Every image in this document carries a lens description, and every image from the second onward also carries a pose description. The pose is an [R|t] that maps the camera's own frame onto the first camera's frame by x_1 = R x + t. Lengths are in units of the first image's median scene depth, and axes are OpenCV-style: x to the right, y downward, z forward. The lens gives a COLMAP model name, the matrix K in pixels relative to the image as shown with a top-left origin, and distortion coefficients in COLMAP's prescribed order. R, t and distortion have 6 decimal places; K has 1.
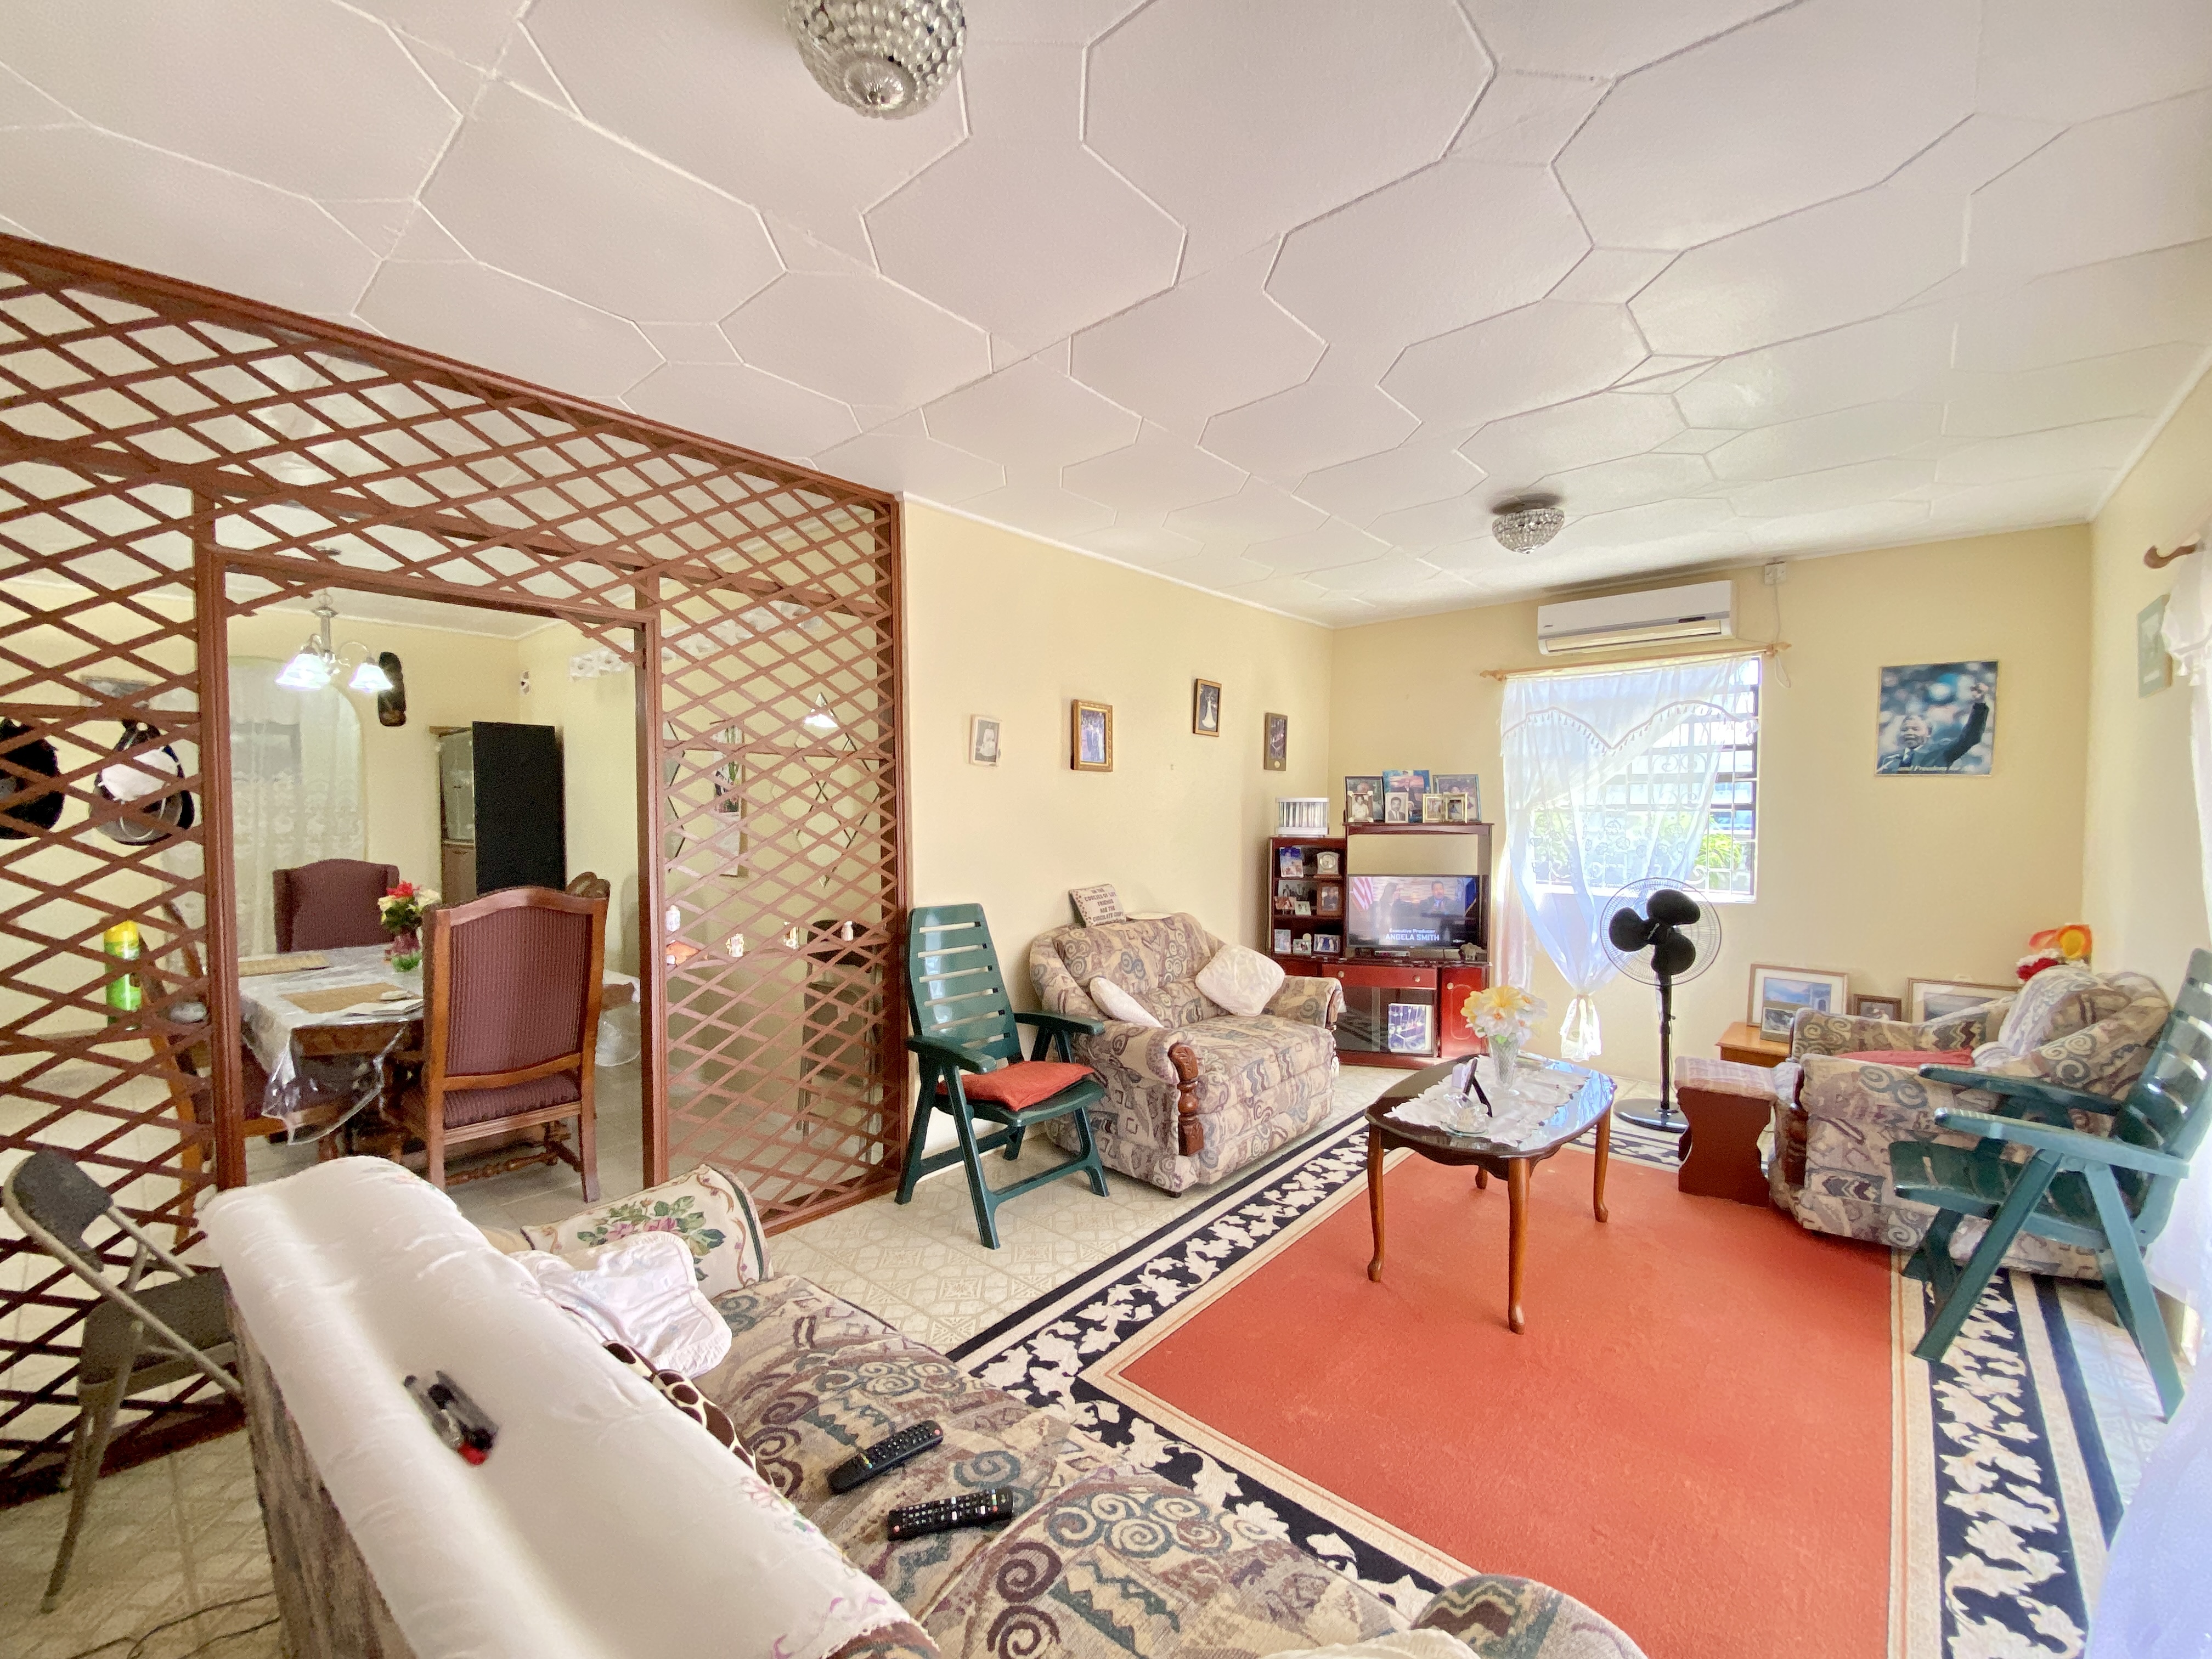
lens RADIAL K [[900.2, 0, 1104.2], [0, 900.2, 826.7], [0, 0, 1]] dist [-0.029869, -0.005707]
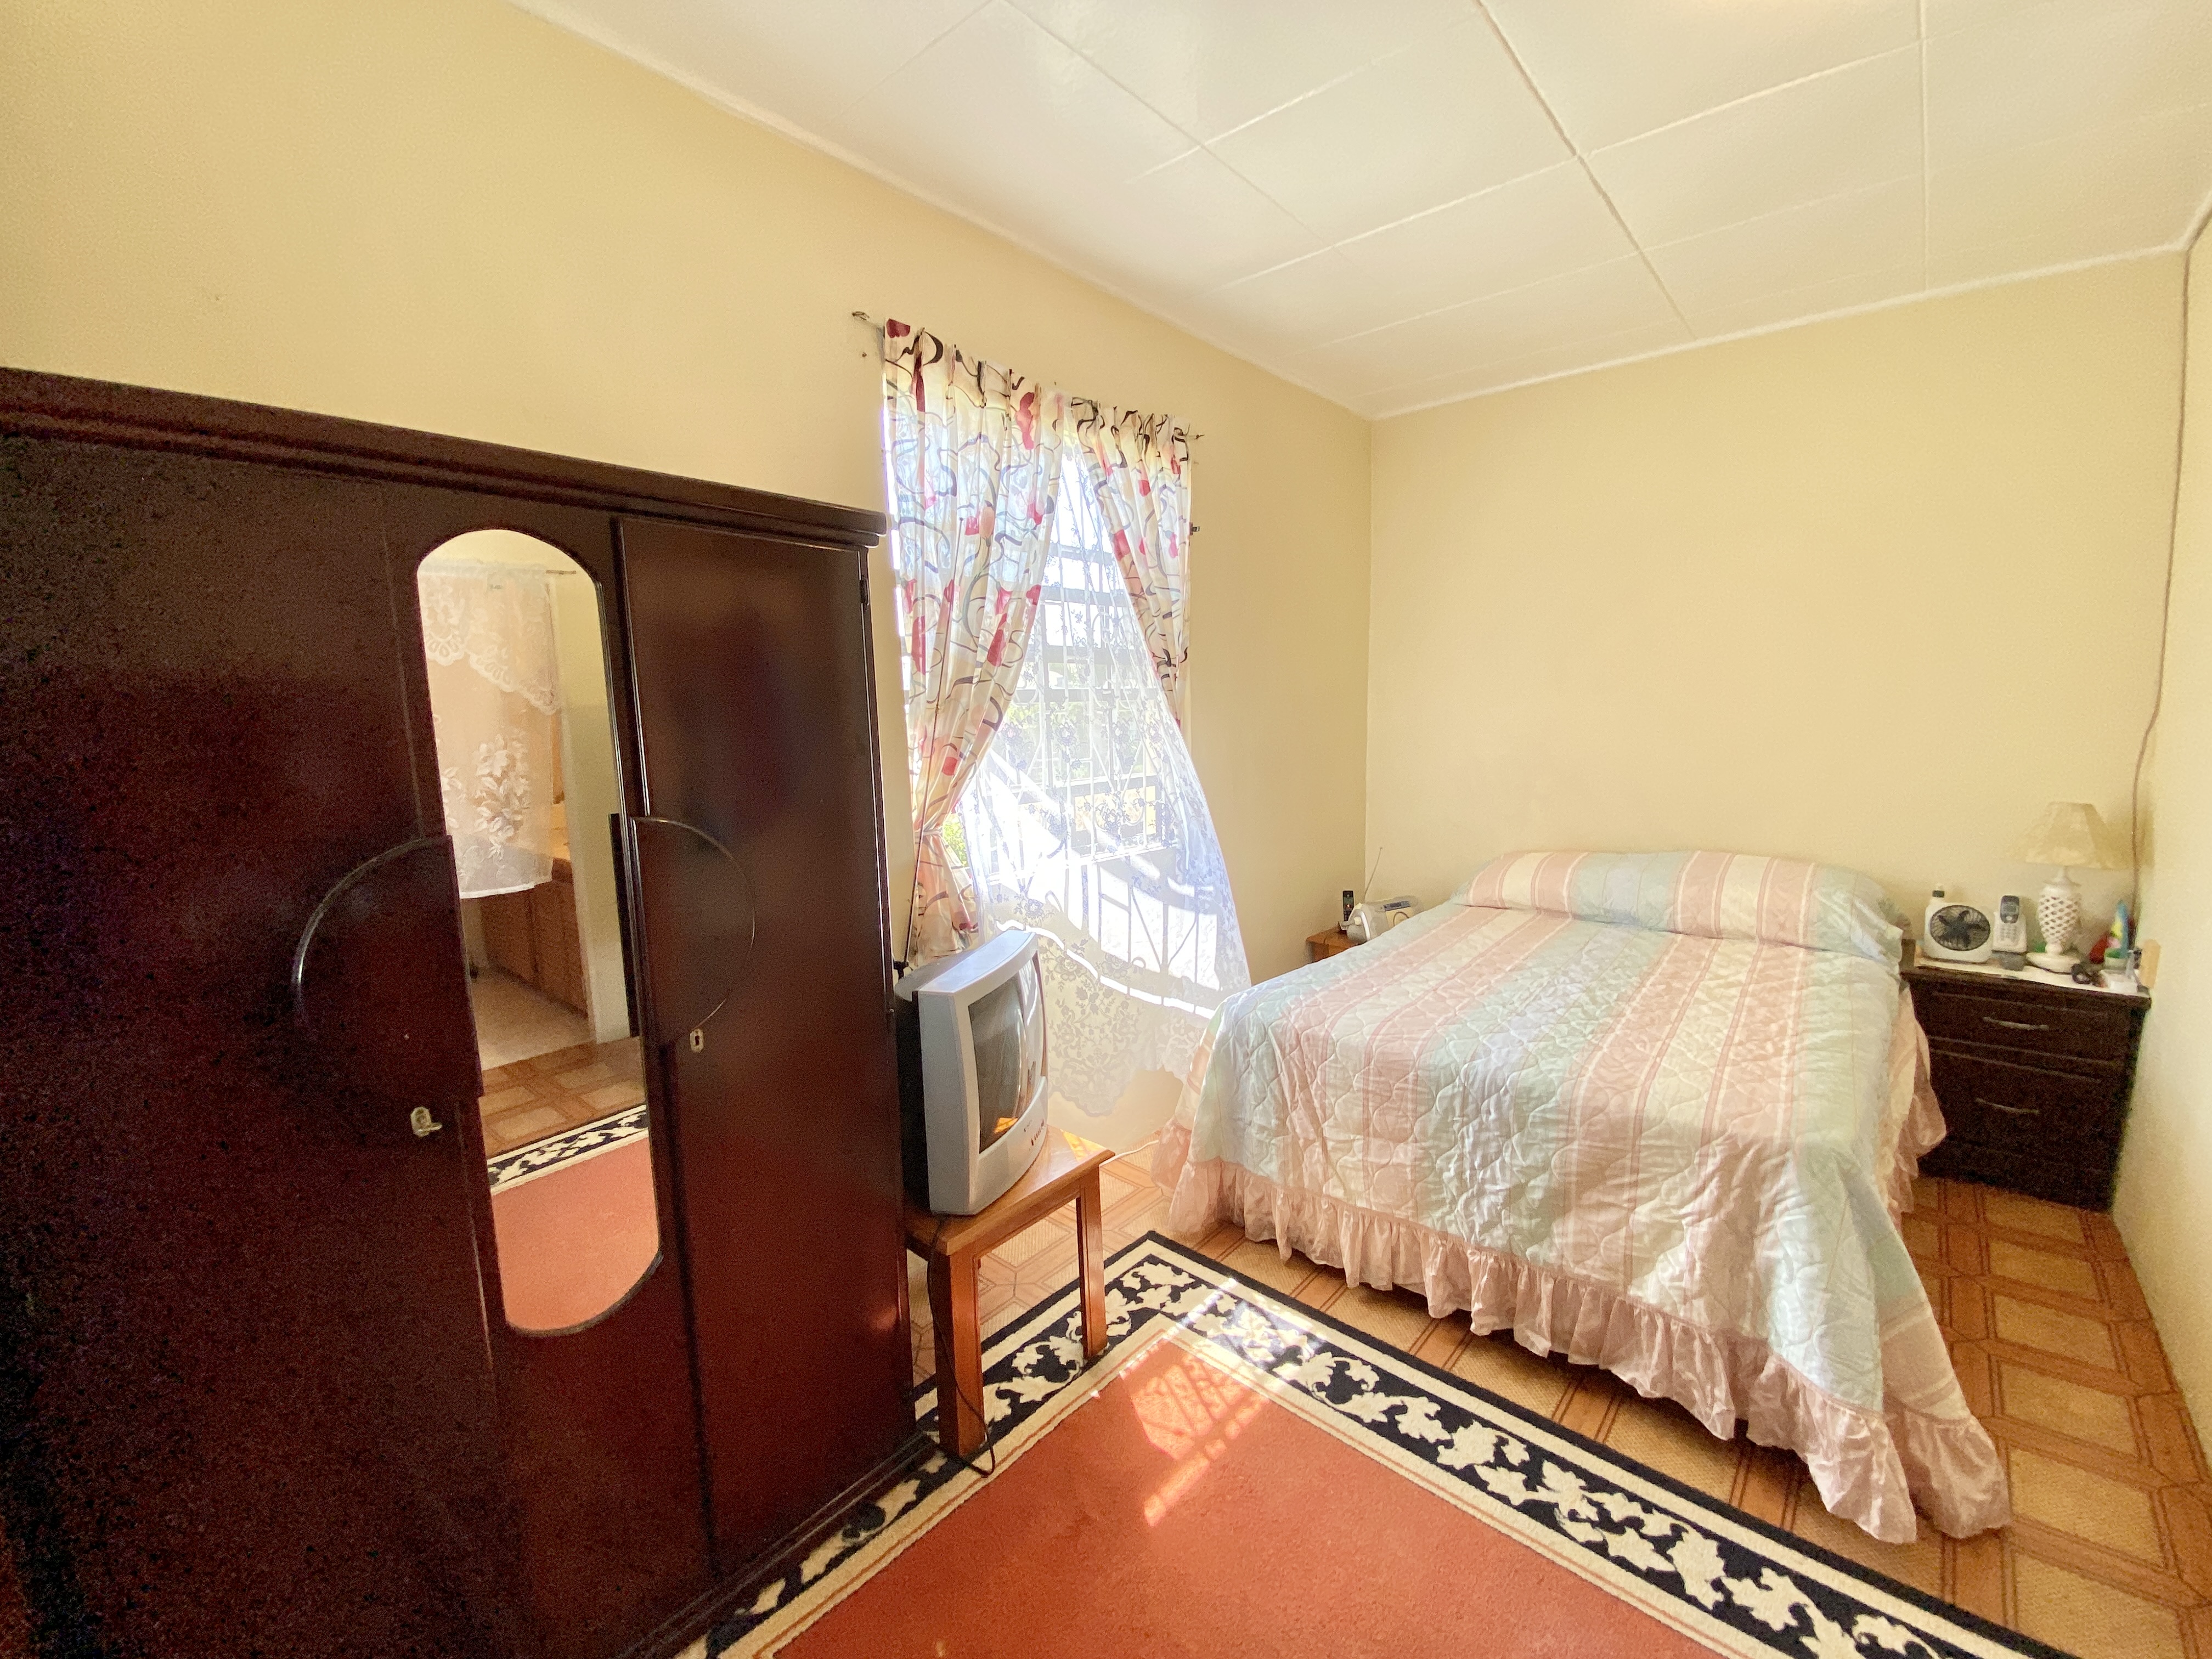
lens RADIAL K [[900.2, 0, 1102.5], [0, 900.2, 837.2], [0, 0, 1]] dist [-0.029869, -0.005707]
pose [[-0.042388, 0.142526, -0.988883, 0.841652], [-0.010306, 0.989658, 0.143079, -0.150124], [0.999048, 0.016256, -0.040481, 0.751146]]
